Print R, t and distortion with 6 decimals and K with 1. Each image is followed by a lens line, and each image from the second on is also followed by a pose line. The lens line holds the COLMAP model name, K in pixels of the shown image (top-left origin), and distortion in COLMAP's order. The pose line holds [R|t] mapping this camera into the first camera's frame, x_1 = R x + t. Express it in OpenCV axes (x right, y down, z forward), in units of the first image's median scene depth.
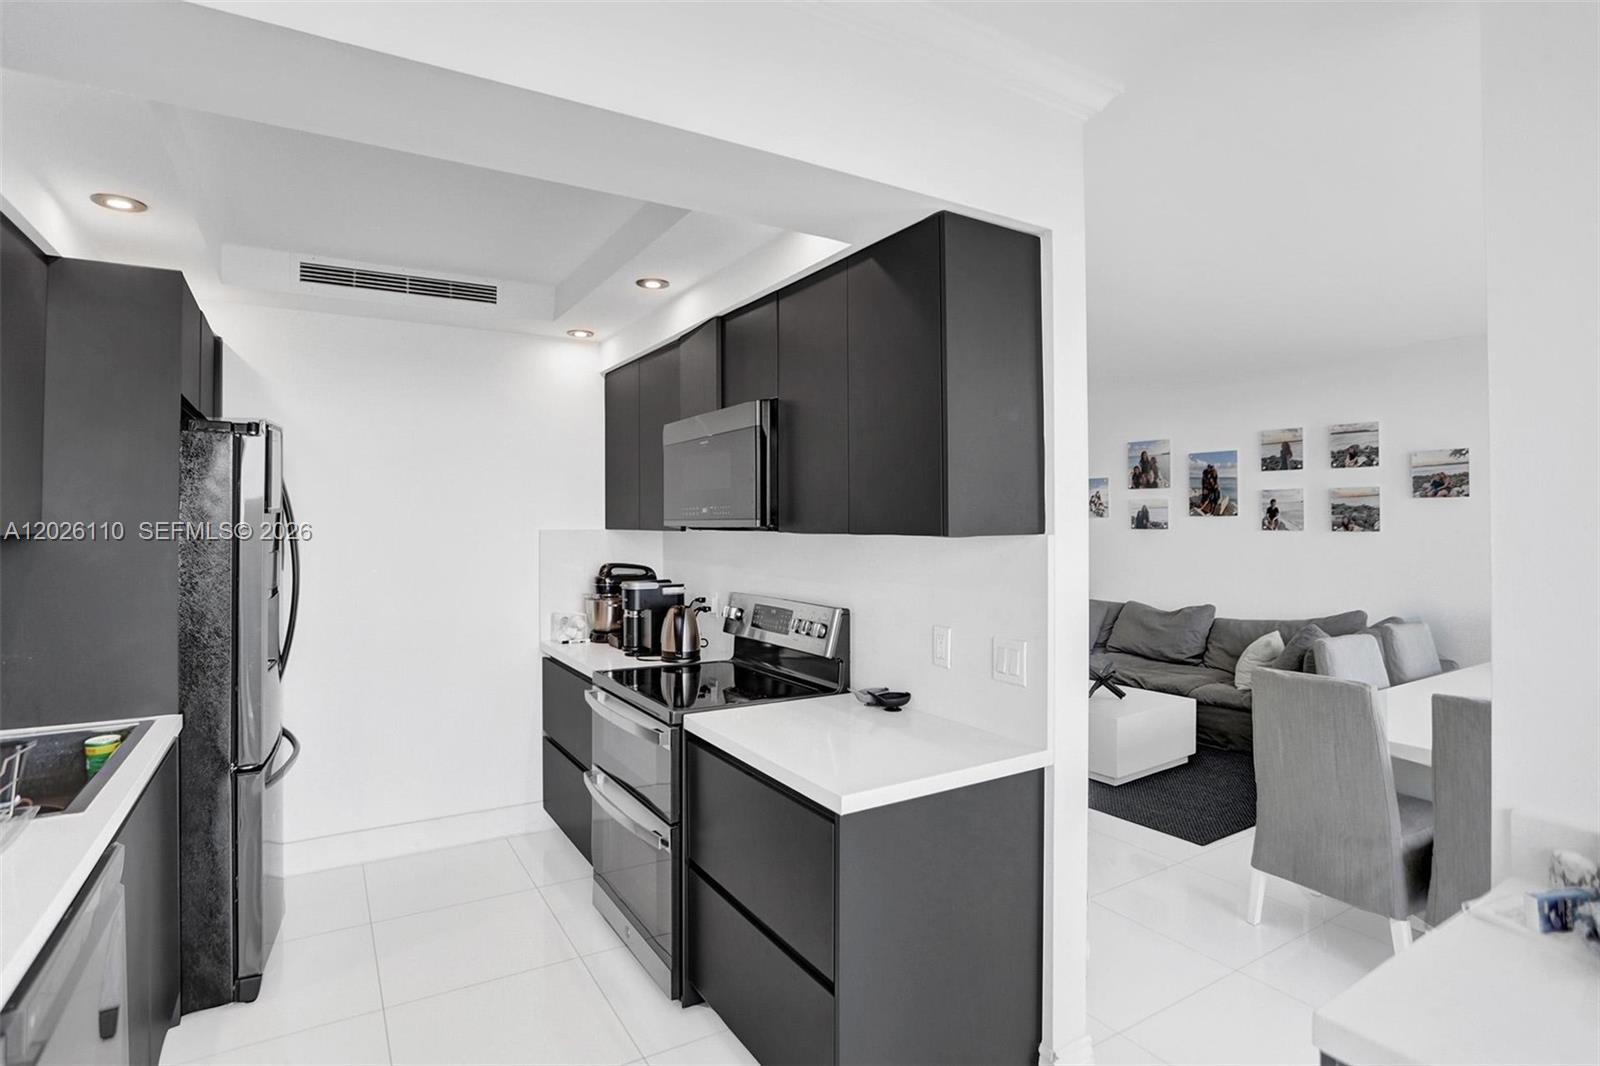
lens RADIAL K [[816.5, 0, 782.7], [0, 816.5, 503.0], [0, 0, 1]] dist [-0.068807, 0.038721]
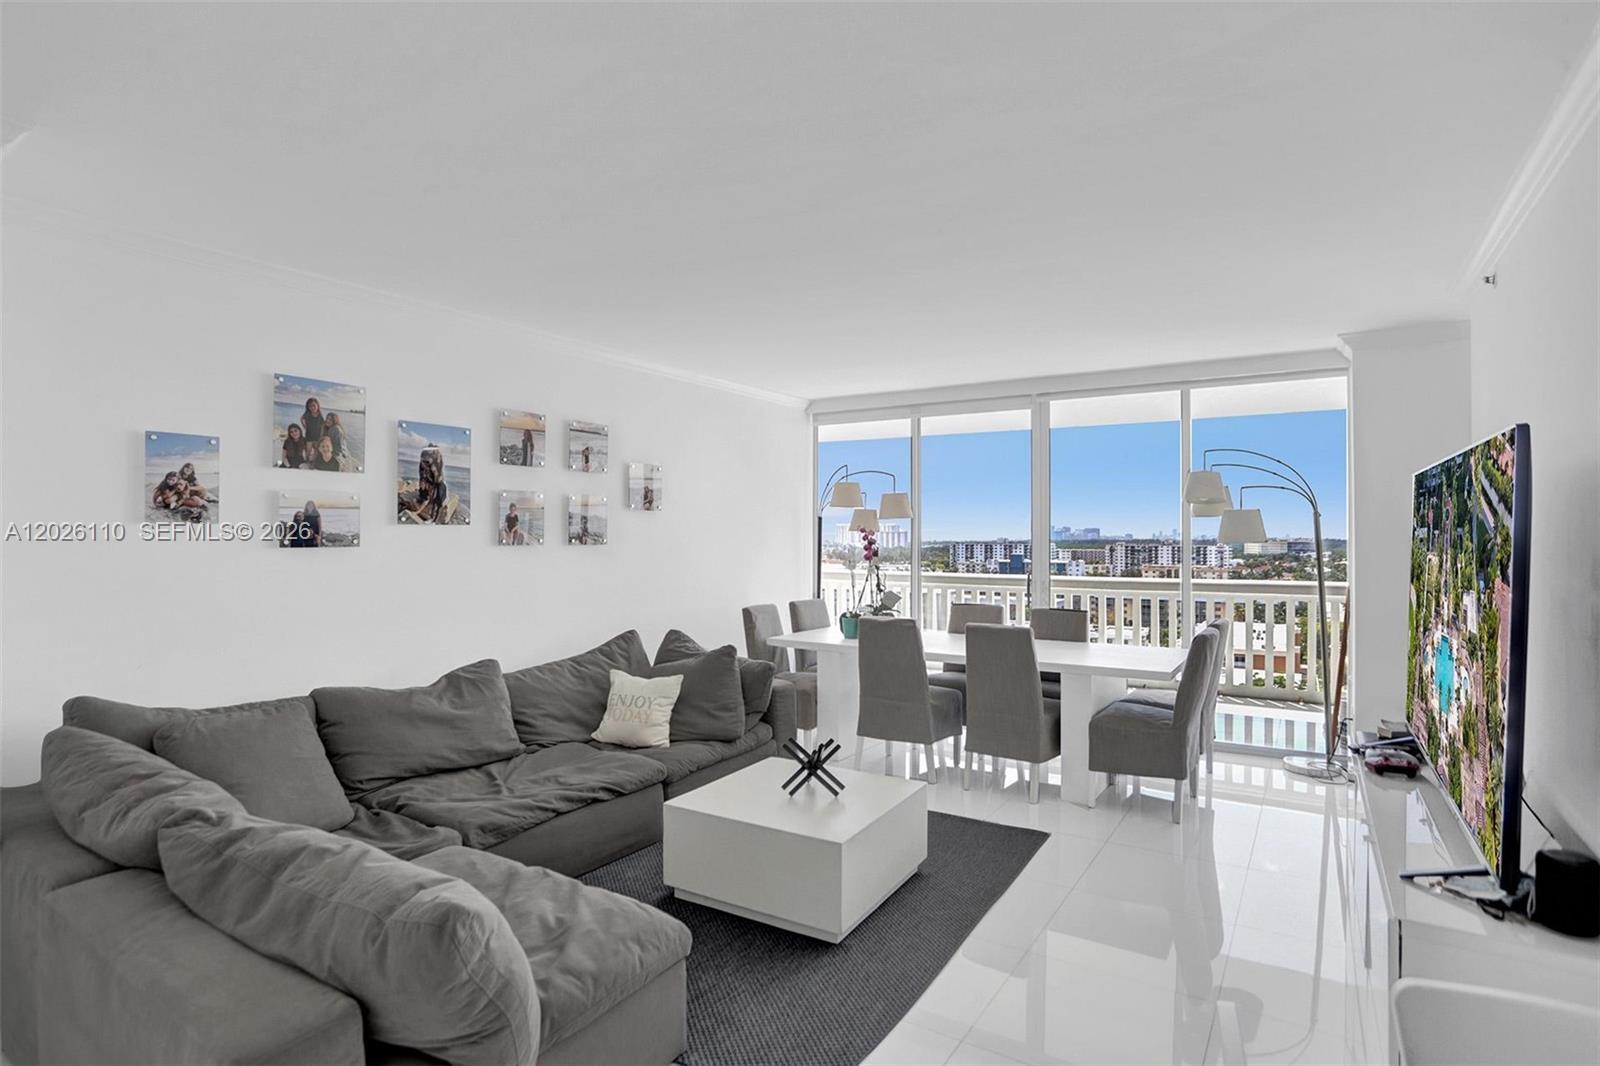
lens RADIAL K [[797.6, 0, 795.4], [0, 797.6, 523.0], [0, 0, 1]] dist [-0.071054, 0.036267]
pose [[-0.439747, 0.010115, 0.898065, -0.264202], [-0.020949, 0.999549, -0.021515, 0.039234], [-0.897877, -0.028275, -0.439337, 1.779627]]
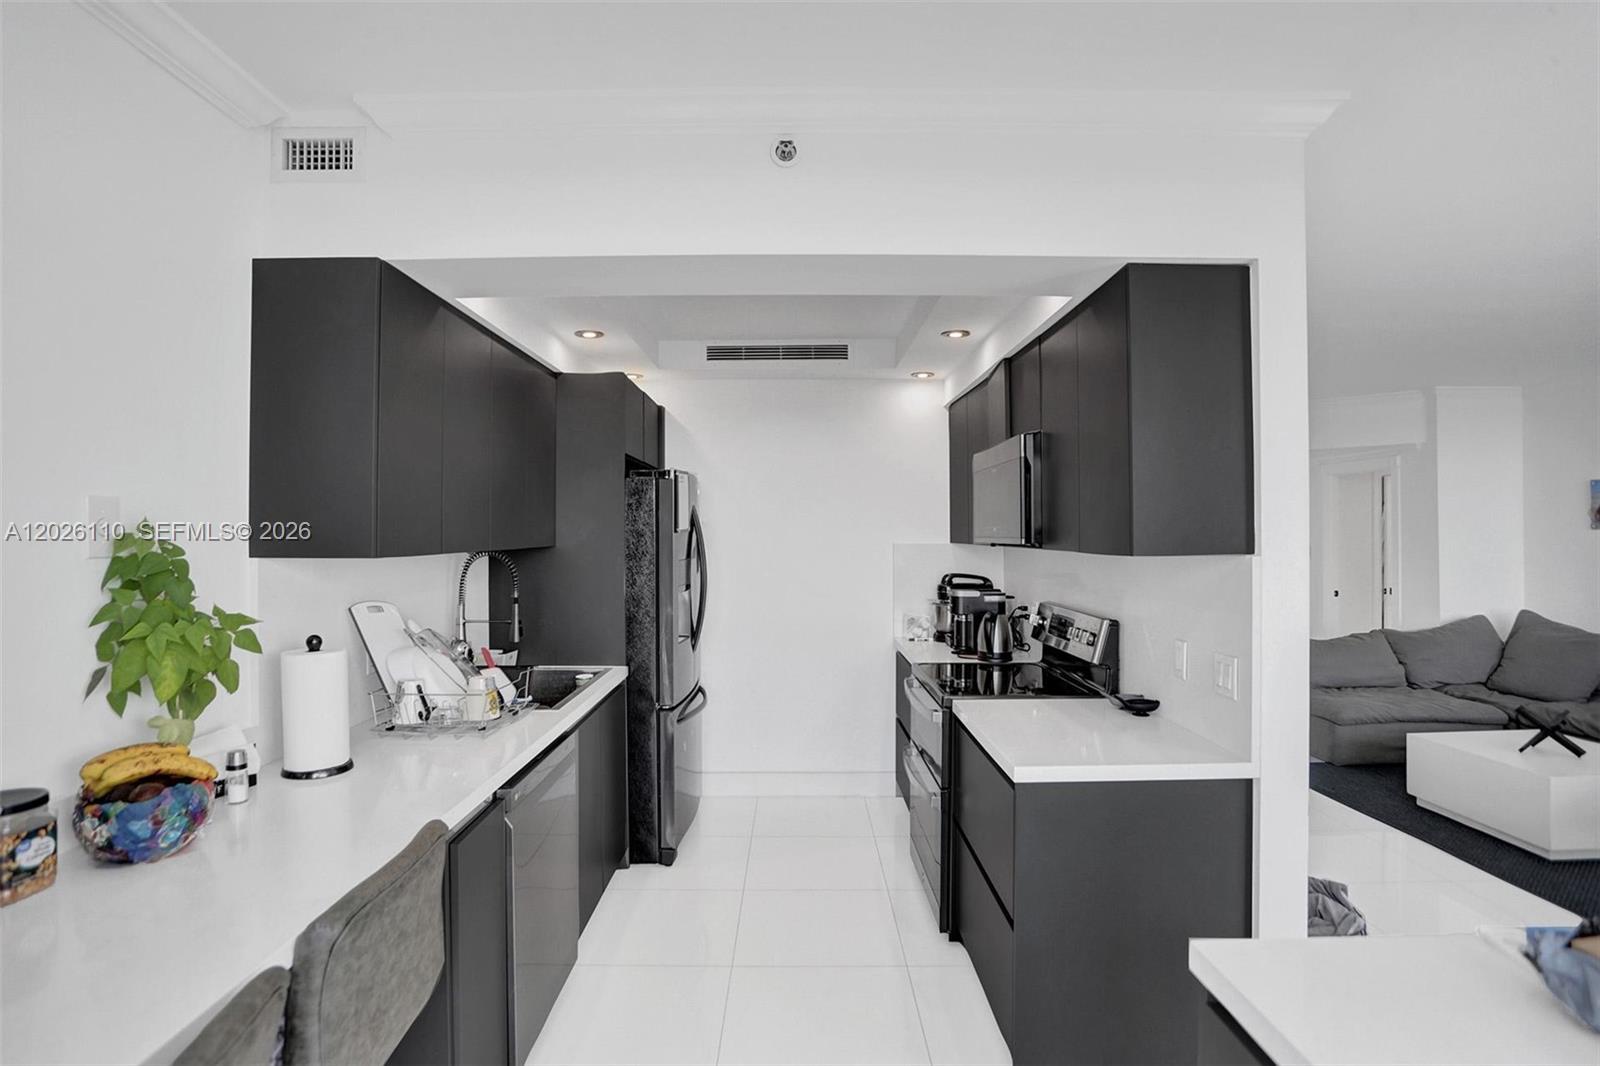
lens RADIAL K [[807.2, 0, 786.6], [0, 807.2, 523.4], [0, 0, 1]] dist [-0.070967, 0.036136]
pose [[0.859386, -0.005552, -0.511298, 0.169496], [0.011981, 0.999885, 0.009280, -0.009424], [0.511187, -0.014101, 0.859354, -0.090957]]
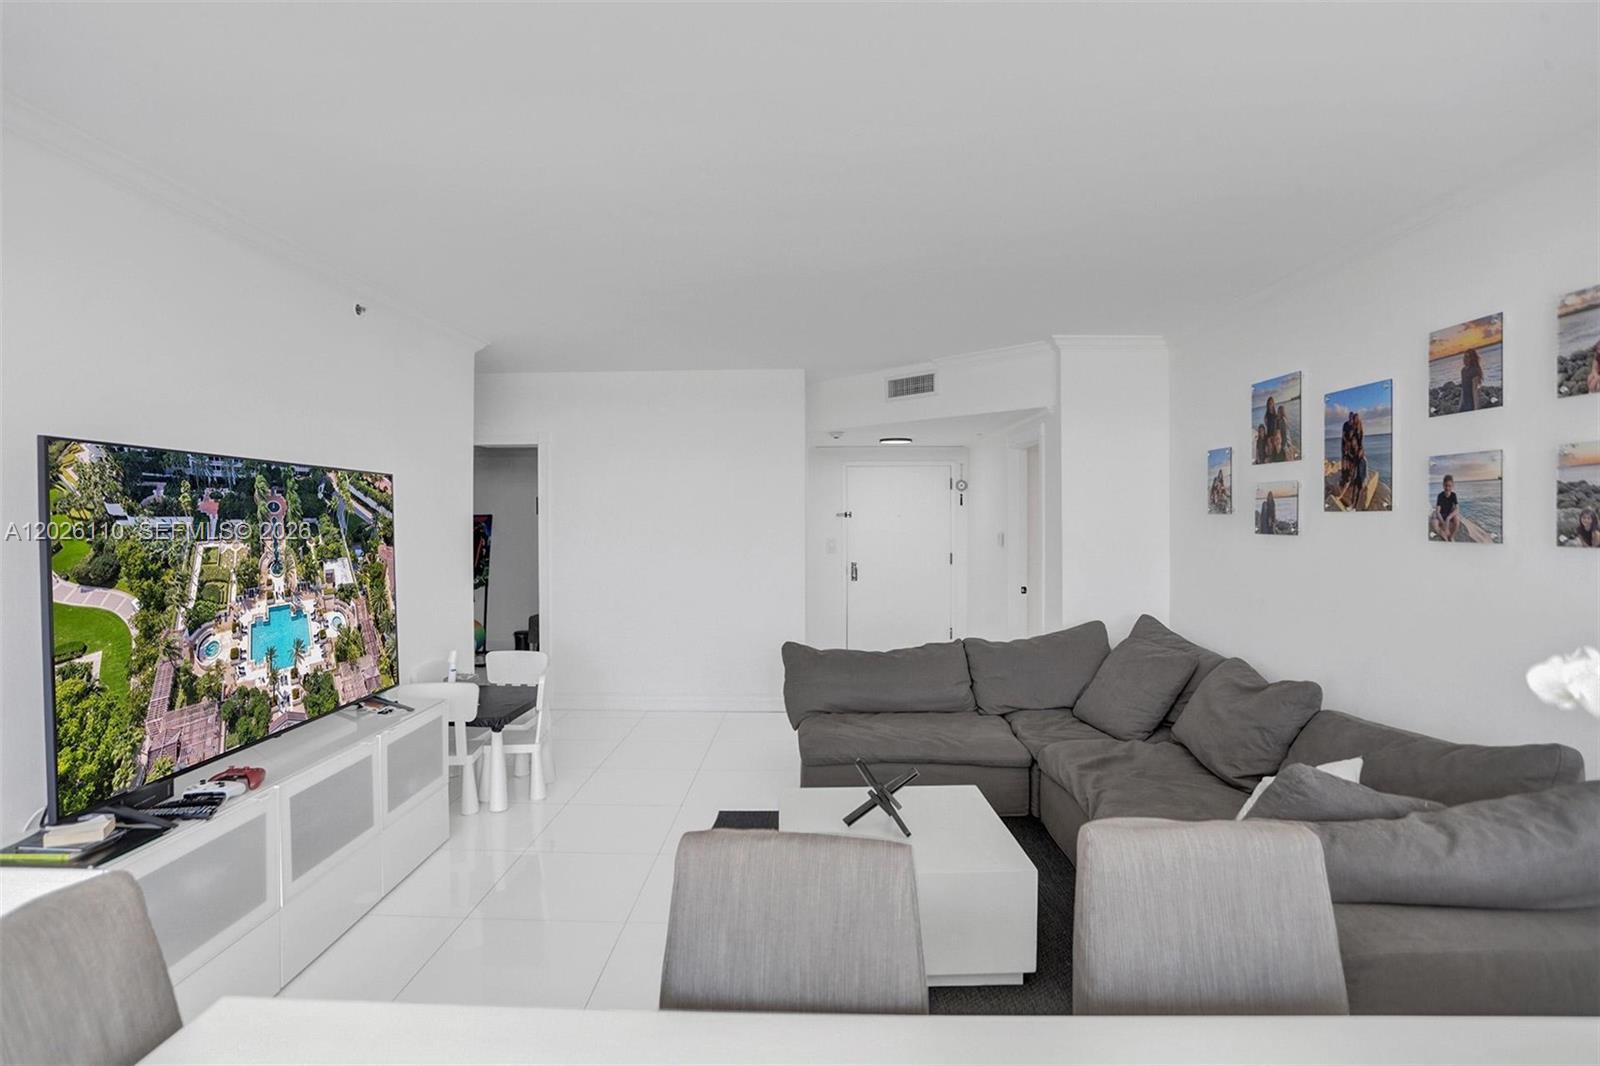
lens RADIAL K [[807.2, 0, 786.6], [0, 807.2, 523.4], [0, 0, 1]] dist [-0.070967, 0.036136]
pose [[0.842976, 0.001883, -0.537948, 0.872165], [0.014384, 0.999557, 0.026038, 0.009895], [0.537759, -0.029687, 0.842576, 0.659734]]
